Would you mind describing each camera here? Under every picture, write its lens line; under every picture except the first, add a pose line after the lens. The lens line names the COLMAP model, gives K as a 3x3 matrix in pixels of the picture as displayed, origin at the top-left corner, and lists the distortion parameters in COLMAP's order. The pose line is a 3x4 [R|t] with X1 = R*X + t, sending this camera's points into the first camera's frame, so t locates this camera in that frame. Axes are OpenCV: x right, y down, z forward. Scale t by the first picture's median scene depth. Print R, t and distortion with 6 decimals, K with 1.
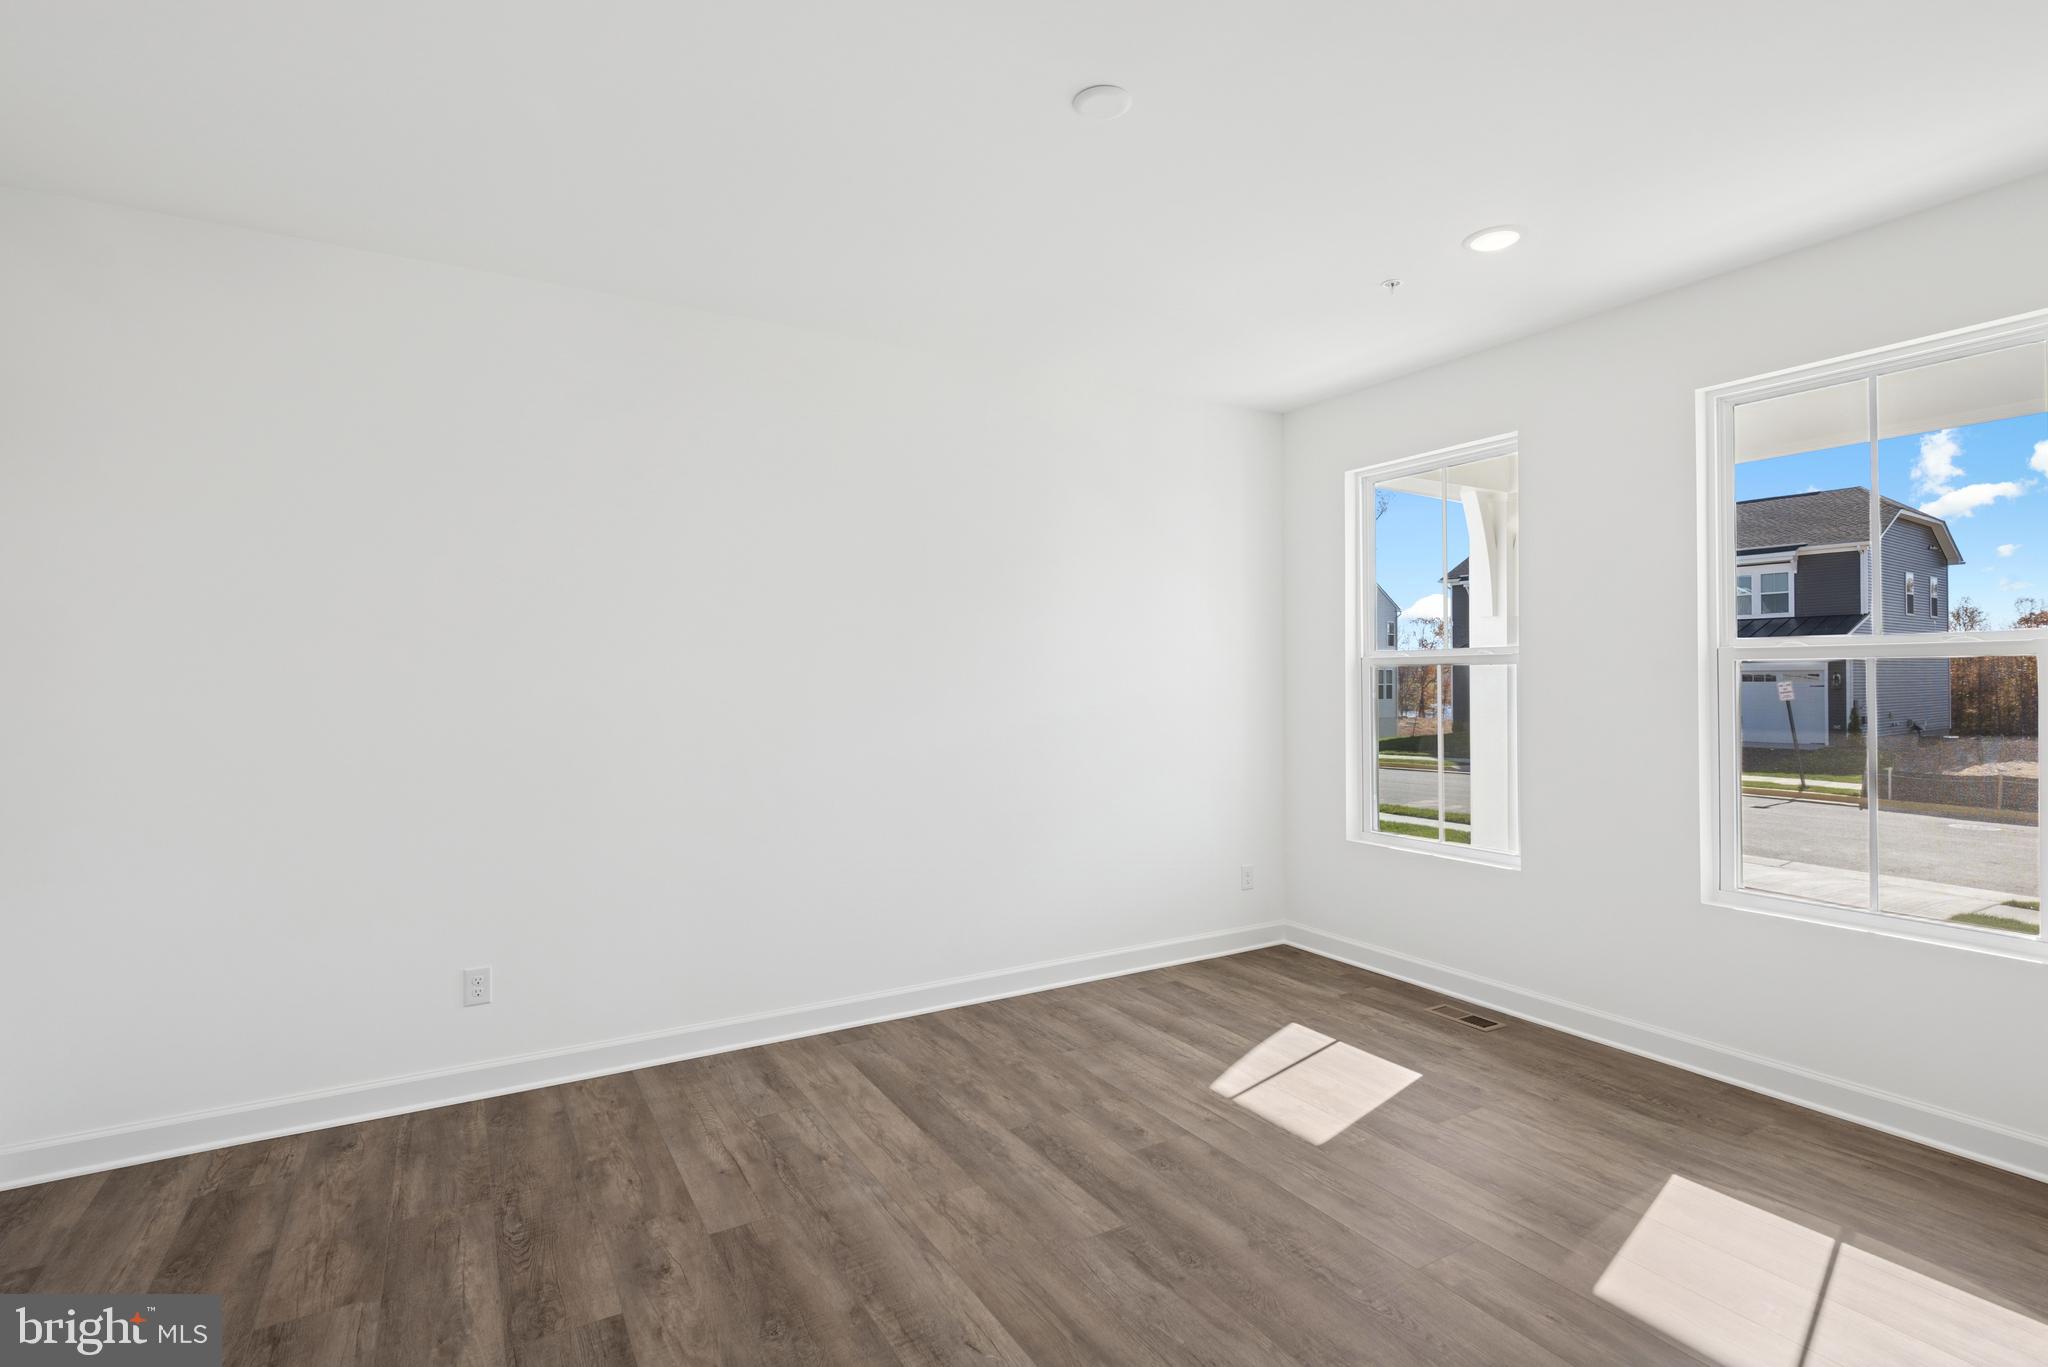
lens RADIAL K [[958.9, 0, 1024.2], [0, 958.9, 680.2], [0, 0, 1]] dist [-0.003188, -0.000218]
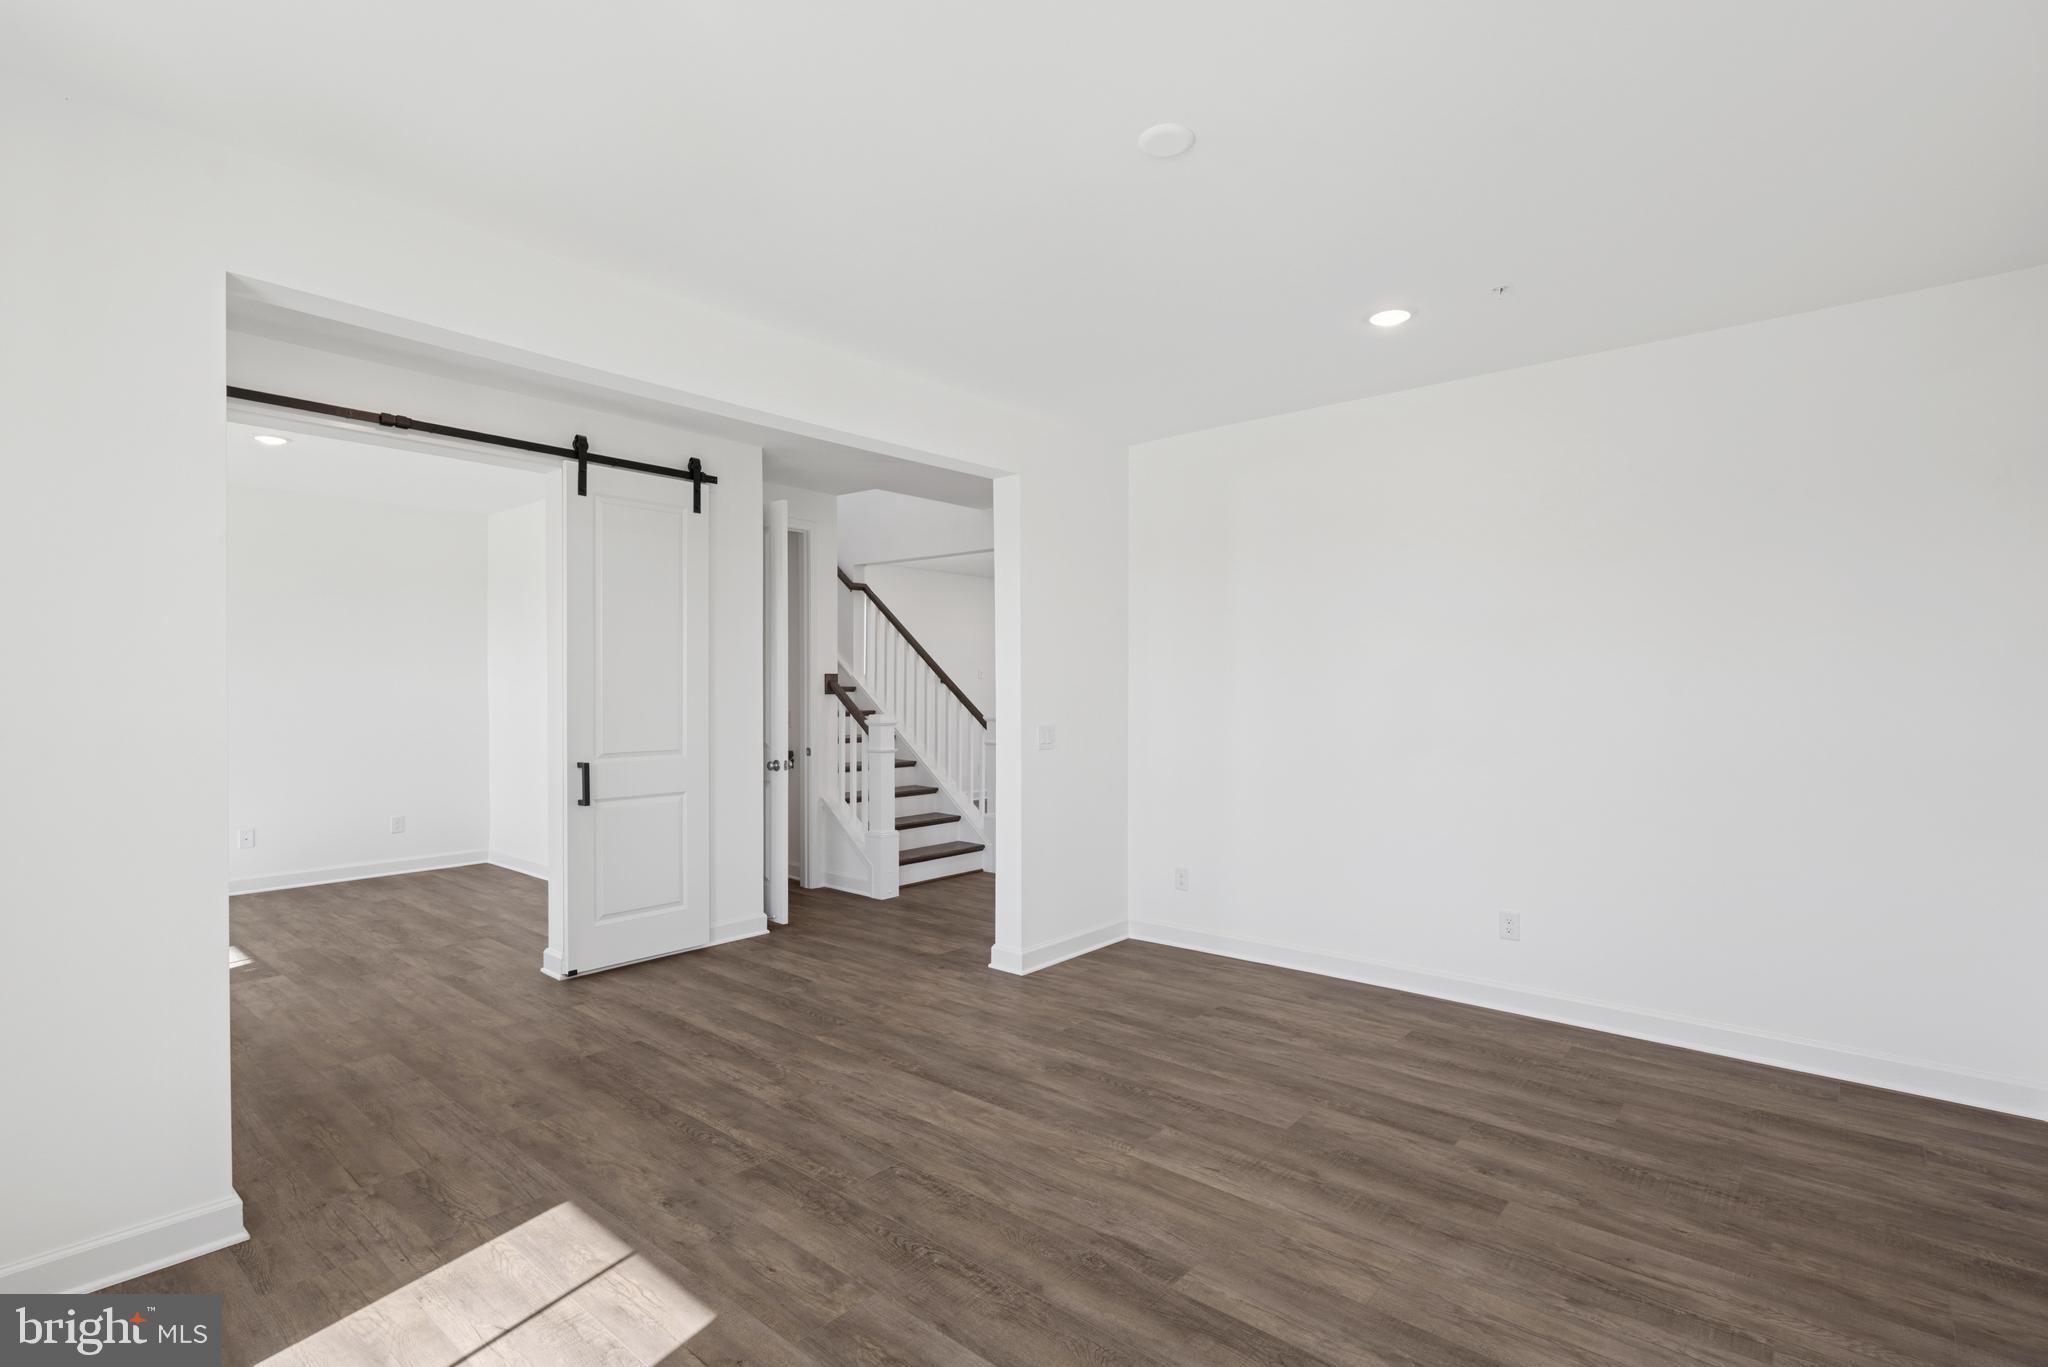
lens RADIAL K [[958.9, 0, 1023.9], [0, 958.9, 684.1], [0, 0, 1]] dist [-0.003188, -0.000218]
pose [[-0.945668, 0.004430, -0.325103, 0.567513], [0.004157, 0.999990, 0.001534, -0.013899], [0.325107, 0.000099, -0.945677, 1.926610]]
